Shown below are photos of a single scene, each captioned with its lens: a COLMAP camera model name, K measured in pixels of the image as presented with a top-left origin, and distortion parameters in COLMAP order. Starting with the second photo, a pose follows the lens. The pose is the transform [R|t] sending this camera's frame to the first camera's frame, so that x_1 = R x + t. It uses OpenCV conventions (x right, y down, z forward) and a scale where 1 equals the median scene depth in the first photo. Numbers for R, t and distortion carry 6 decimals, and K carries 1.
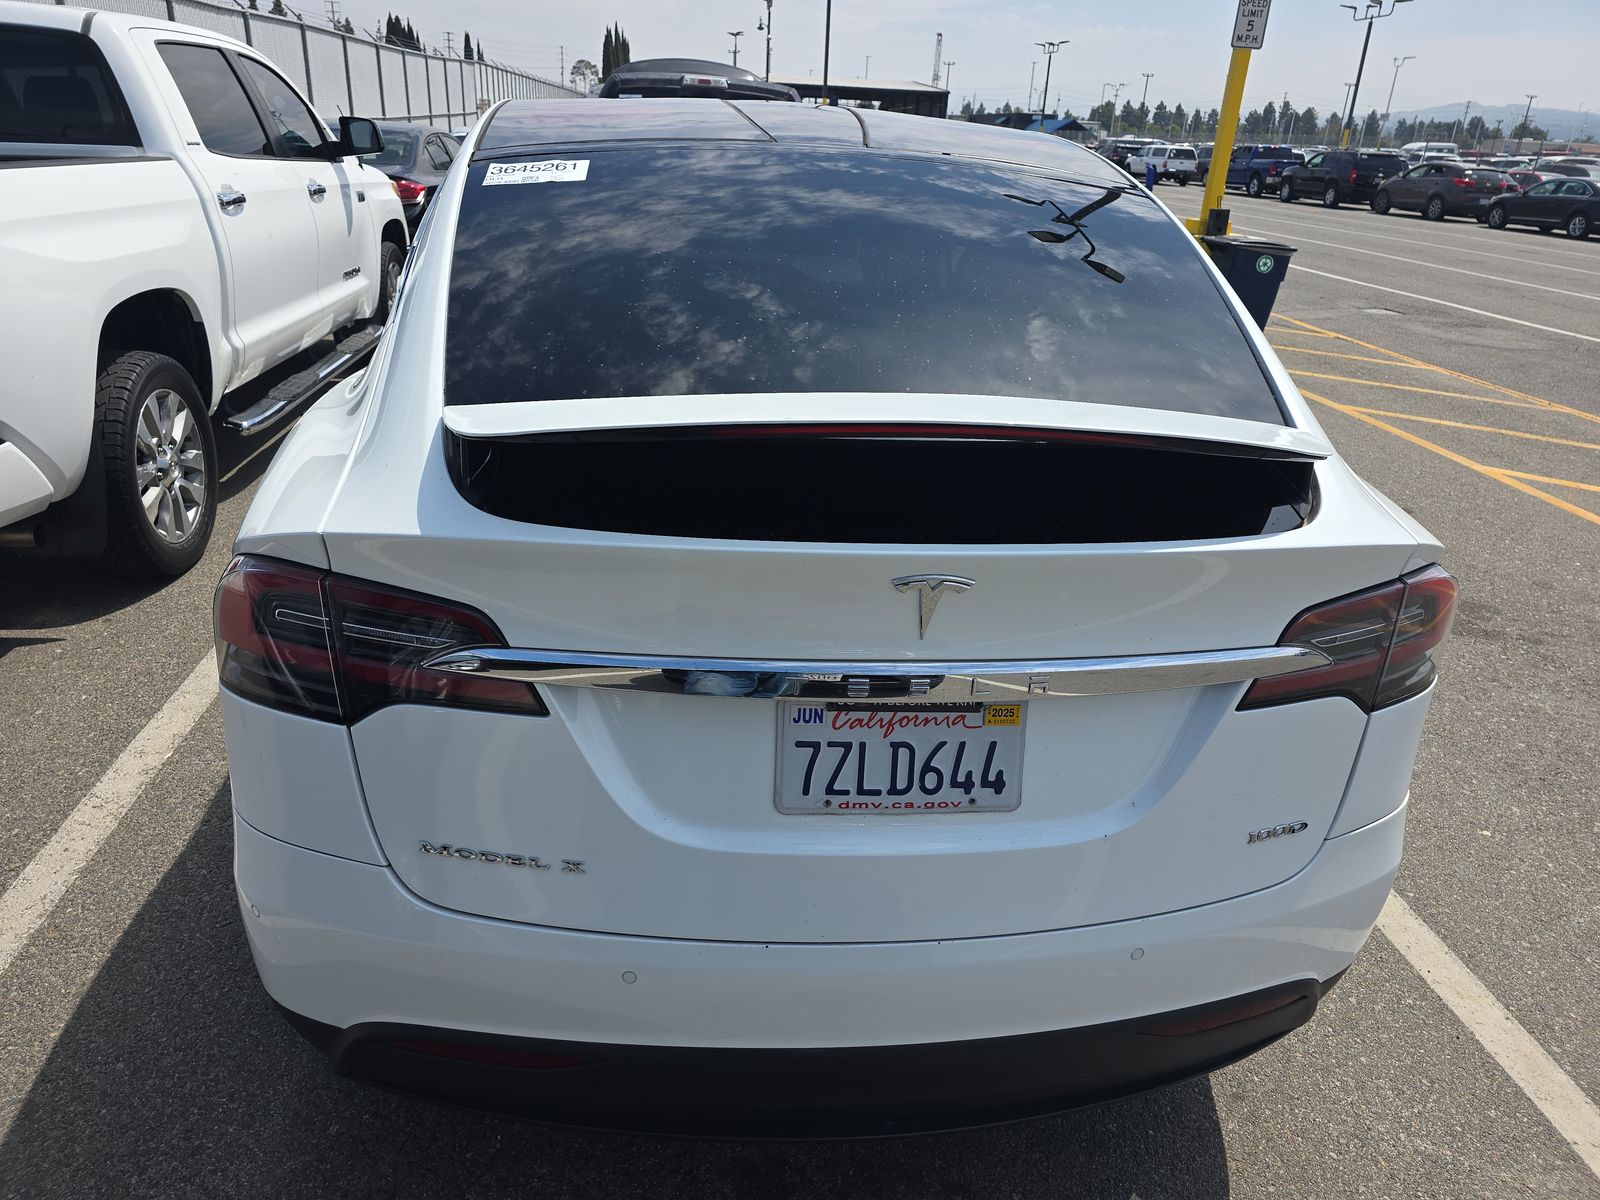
lens RADIAL K [[1096.6, 0, 798.7], [0, 1096.6, 595.8], [0, 0, 1]] dist [0.025651, -0.031711]
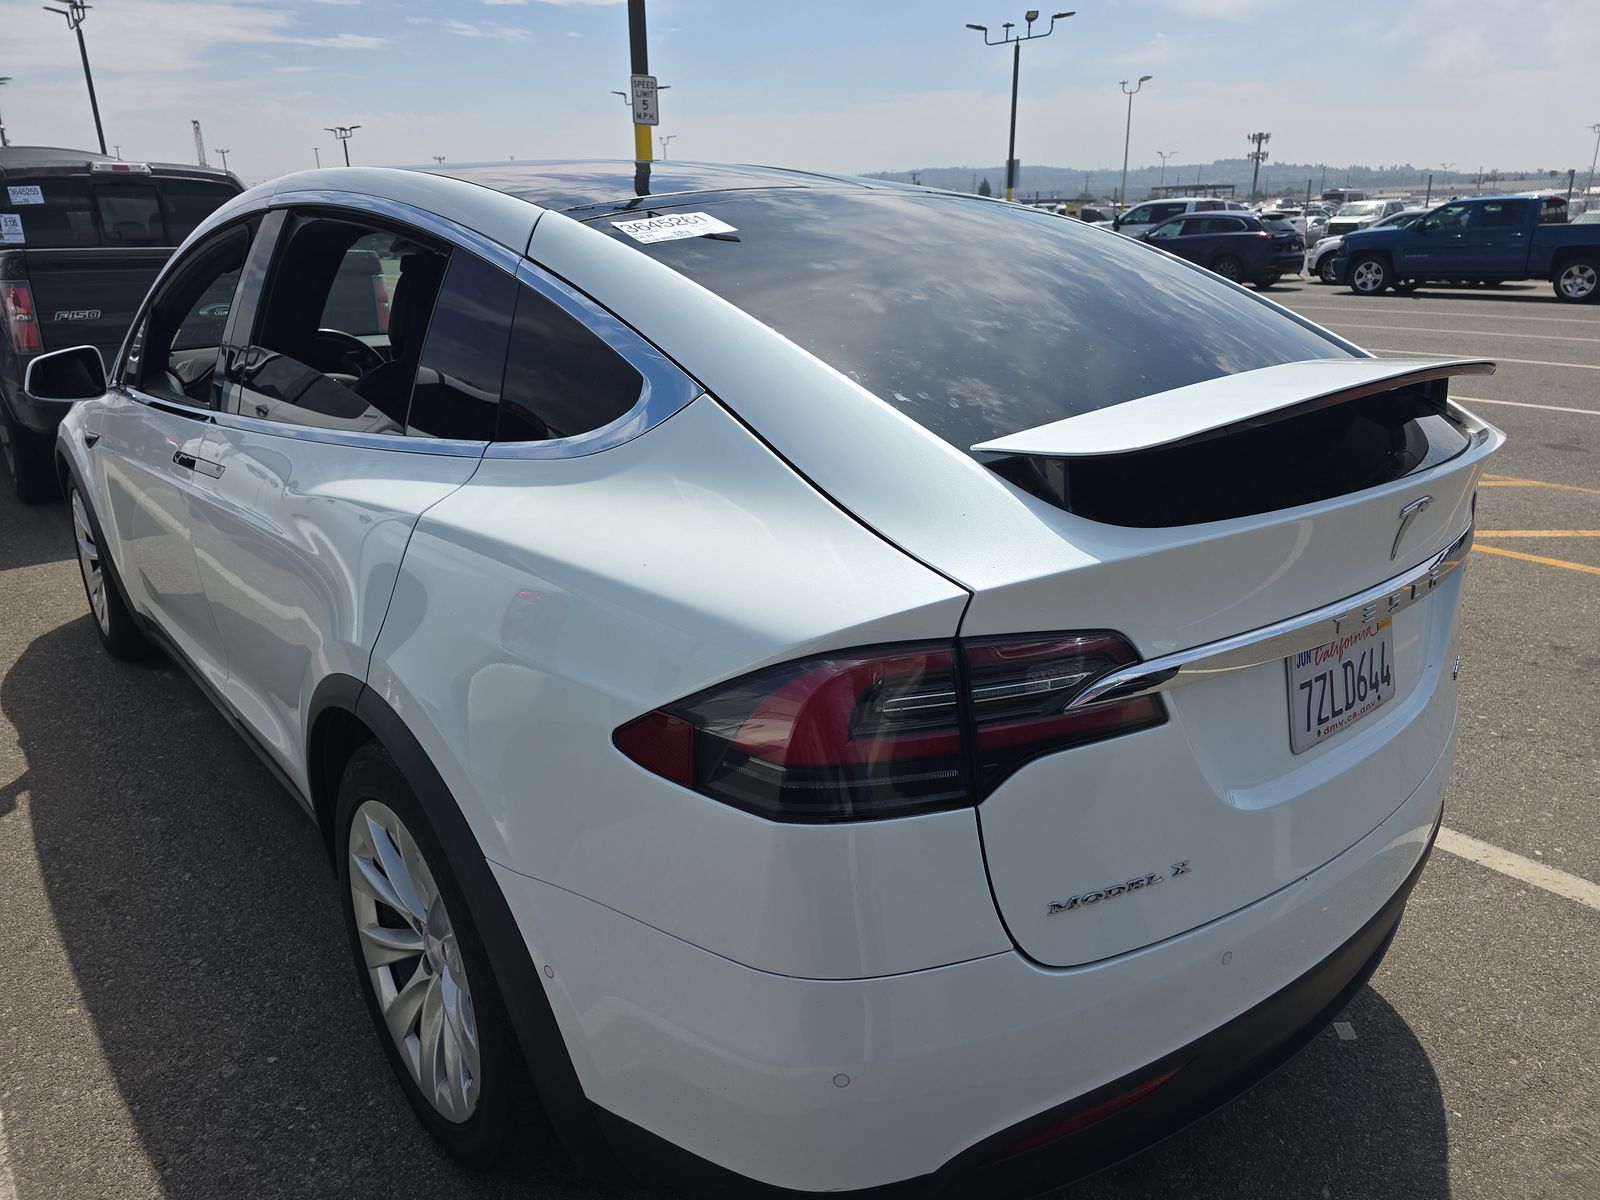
lens RADIAL K [[1096.6, 0, 798.7], [0, 1096.6, 595.8], [0, 0, 1]] dist [0.025651, -0.031711]
pose [[0.830210, -0.230683, 0.507480, -0.948207], [0.262578, 0.964868, 0.009032, -0.095330], [-0.491736, 0.125754, 0.861616, 0.272207]]
